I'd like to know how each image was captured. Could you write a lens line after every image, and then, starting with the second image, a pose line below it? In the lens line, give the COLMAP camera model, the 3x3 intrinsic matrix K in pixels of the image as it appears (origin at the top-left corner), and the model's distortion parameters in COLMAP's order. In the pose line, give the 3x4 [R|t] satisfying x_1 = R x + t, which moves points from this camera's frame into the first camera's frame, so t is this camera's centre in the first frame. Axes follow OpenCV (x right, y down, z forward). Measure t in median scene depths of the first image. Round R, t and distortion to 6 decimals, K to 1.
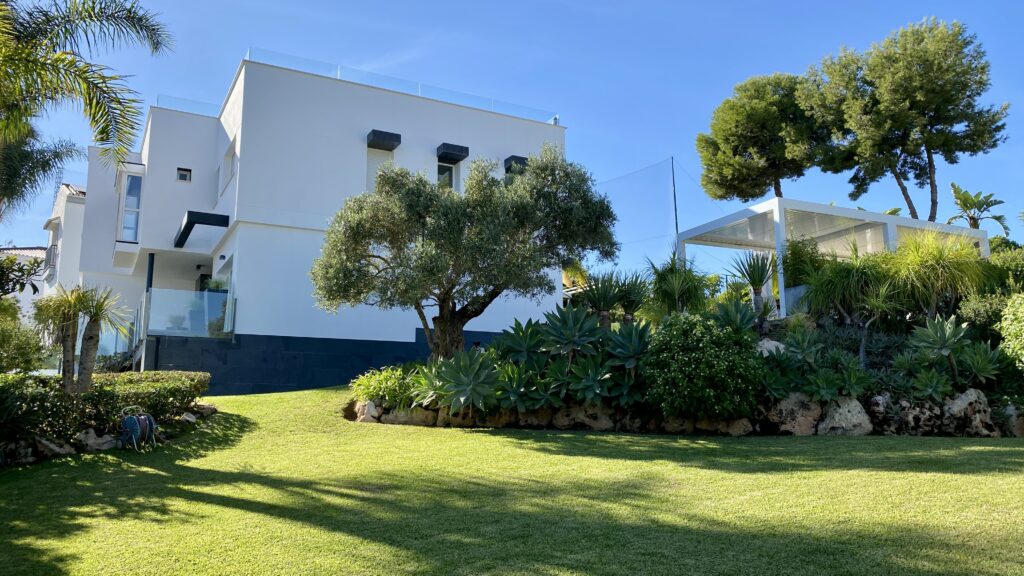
lens RADIAL K [[777.6, 0, 507.2], [0, 777.6, 283.1], [0, 0, 1]] dist [0.067214, -0.122216]
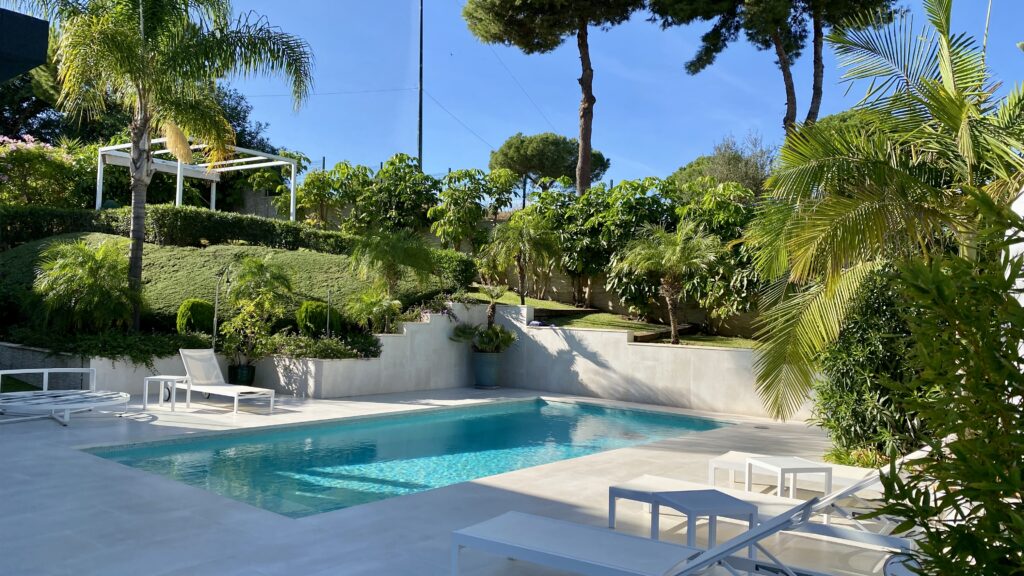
lens RADIAL K [[777.1, 0, 511.0], [0, 777.1, 281.0], [0, 0, 1]] dist [0.102910, -0.222629]
pose [[0.917182, 0.048136, 0.395550, 0.057703], [-0.105927, 0.986412, 0.125579, -0.002400], [-0.384131, -0.157078, 0.909819, 0.432925]]
